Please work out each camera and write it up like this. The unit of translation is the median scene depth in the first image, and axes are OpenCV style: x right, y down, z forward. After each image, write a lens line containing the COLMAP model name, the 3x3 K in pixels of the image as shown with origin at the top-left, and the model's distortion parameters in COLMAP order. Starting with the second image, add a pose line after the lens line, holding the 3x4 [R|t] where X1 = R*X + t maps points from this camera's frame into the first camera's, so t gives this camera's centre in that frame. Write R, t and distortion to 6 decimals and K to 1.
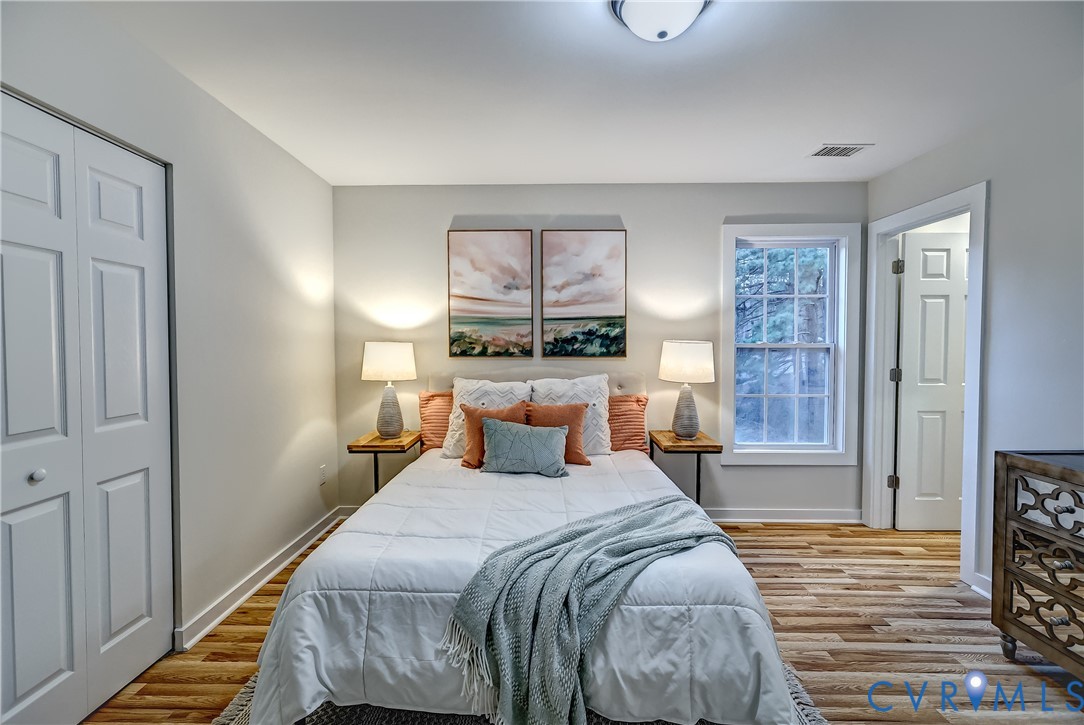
lens RADIAL K [[482.0, 0, 536.1], [0, 482.0, 353.2], [0, 0, 1]] dist [-0.003632, 0.004076]
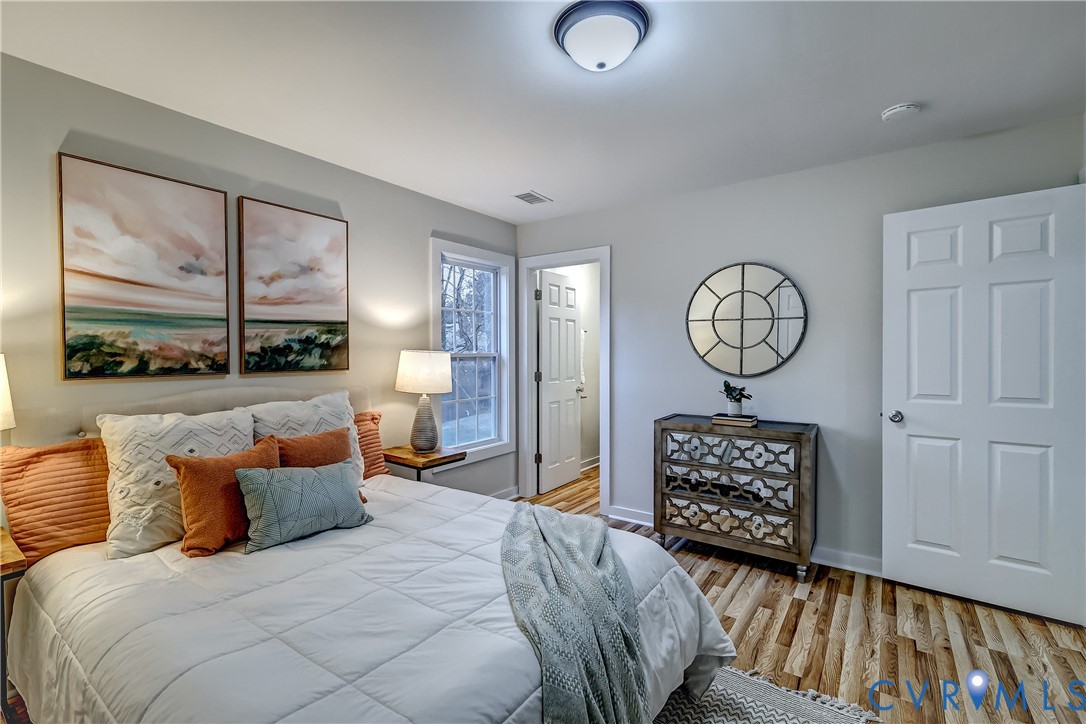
lens RADIAL K [[482.9, 0, 533.5], [0, 482.9, 352.9], [0, 0, 1]] dist [-0.003632, 0.004076]
pose [[0.575981, -0.003817, 0.817454, -0.328298], [0.022152, 0.999695, -0.010941, -0.005125], [-0.817163, 0.024410, 0.575890, 0.239757]]
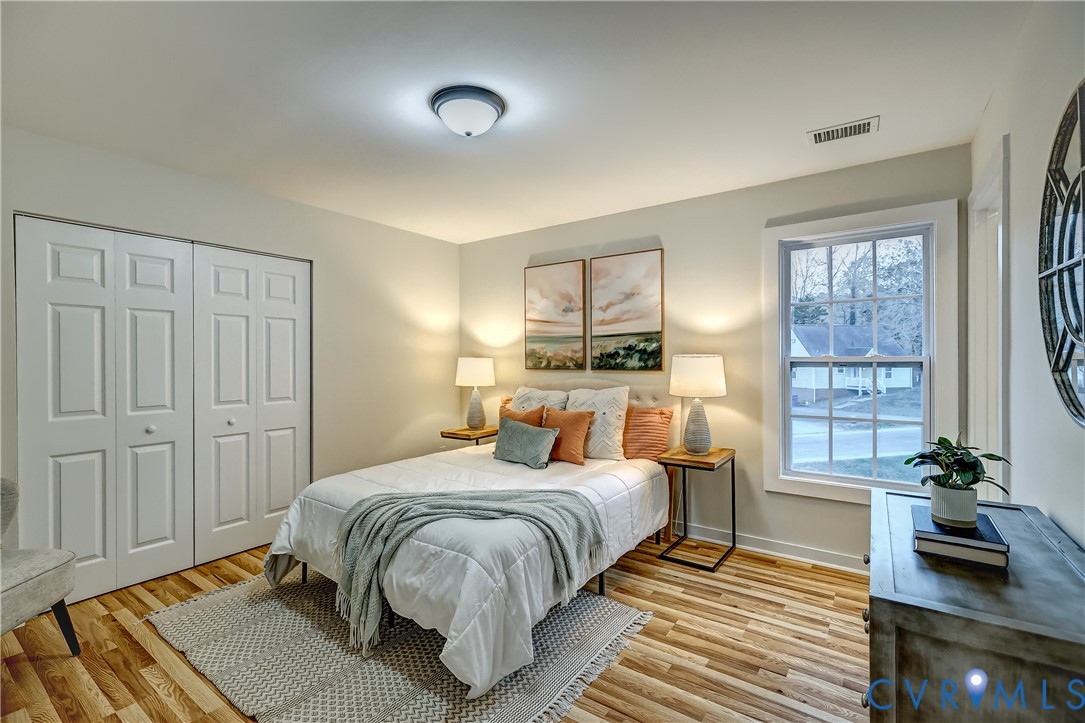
lens RADIAL K [[482.4, 0, 541.8], [0, 482.4, 352.6], [0, 0, 1]] dist [-0.003632, 0.004076]
pose [[0.825841, -0.011558, -0.563785, 0.561666], [-0.006334, 0.999537, -0.029769, 0.001171], [0.563868, 0.028155, 0.825385, 0.001600]]
